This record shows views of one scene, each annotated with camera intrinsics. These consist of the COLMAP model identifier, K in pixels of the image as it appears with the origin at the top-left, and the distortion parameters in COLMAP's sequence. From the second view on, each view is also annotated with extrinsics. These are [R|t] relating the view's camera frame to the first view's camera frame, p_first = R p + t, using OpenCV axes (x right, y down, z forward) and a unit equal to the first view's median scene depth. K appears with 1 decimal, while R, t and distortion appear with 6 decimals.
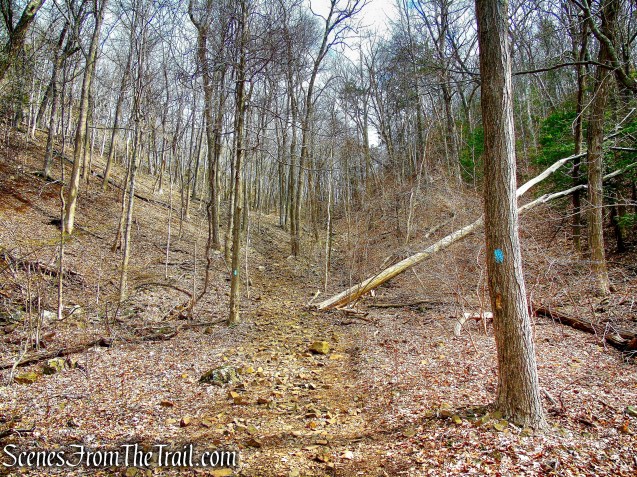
lens RADIAL K [[474.1, 0, 318.5], [0, 474.1, 238.5], [0, 0, 1]] dist [-0.071128, 0.004548]
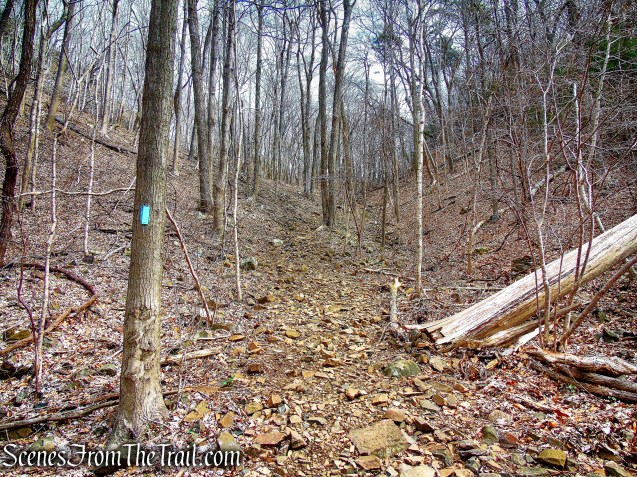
lens RADIAL K [[474.1, 0, 318.5], [0, 474.1, 238.5], [0, 0, 1]] dist [-0.071128, 0.004548]
pose [[0.998915, -0.001763, -0.046544, -0.053952], [0.003281, 0.999464, 0.032560, 0.054940], [0.046462, -0.032678, 0.998385, 0.546080]]
